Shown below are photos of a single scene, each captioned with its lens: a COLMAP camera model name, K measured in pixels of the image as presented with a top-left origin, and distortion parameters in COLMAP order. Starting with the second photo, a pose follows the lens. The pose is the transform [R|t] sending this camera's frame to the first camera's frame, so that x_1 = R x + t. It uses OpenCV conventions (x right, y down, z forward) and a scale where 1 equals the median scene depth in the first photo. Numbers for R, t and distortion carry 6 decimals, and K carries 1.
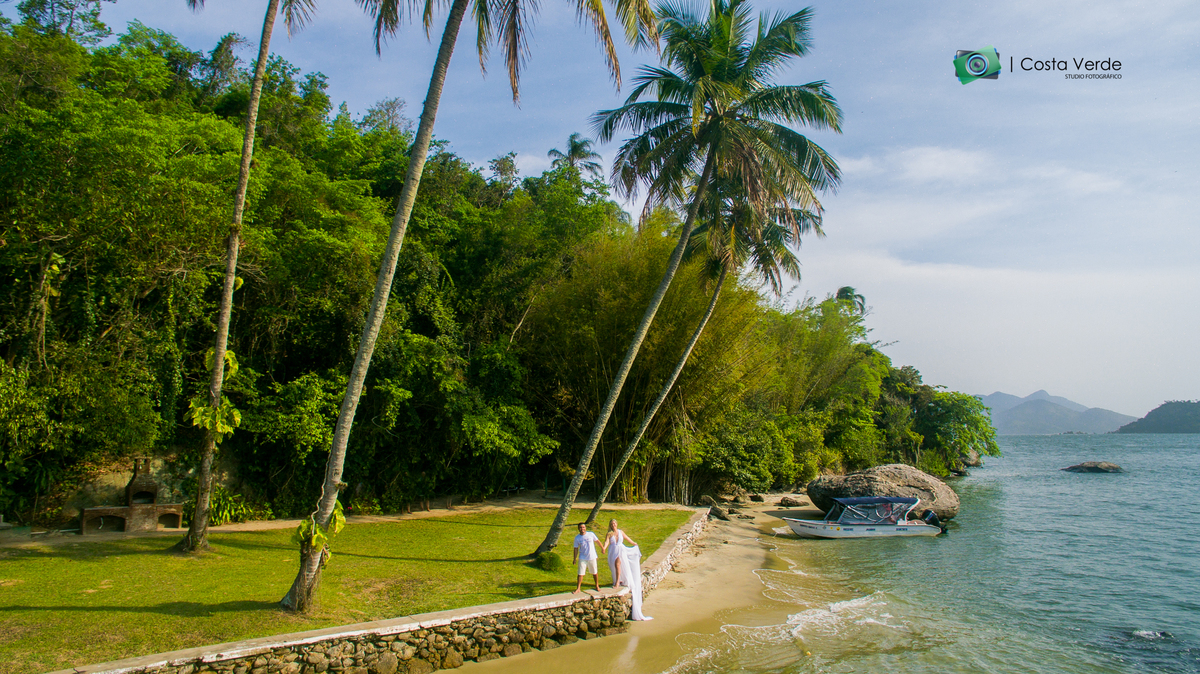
lens RADIAL K [[684.1, 0, 600.0], [0, 684.1, 337.0], [0, 0, 1]] dist [-0.111569, 0.077781]
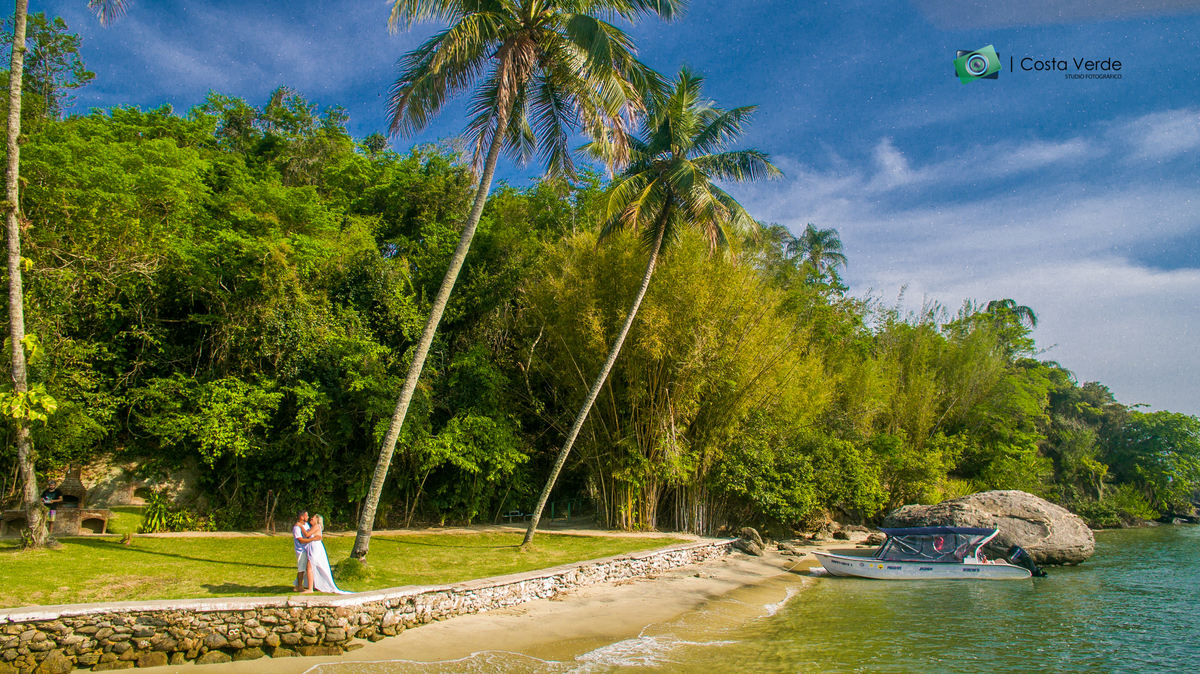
lens RADIAL K [[684.1, 0, 600.0], [0, 684.1, 337.0], [0, 0, 1]] dist [-0.111569, 0.077781]
pose [[0.958373, -0.063186, -0.278442, 0.301453], [0.041698, 0.995724, -0.082435, 0.079526], [0.282460, 0.067393, 0.956909, 0.174019]]
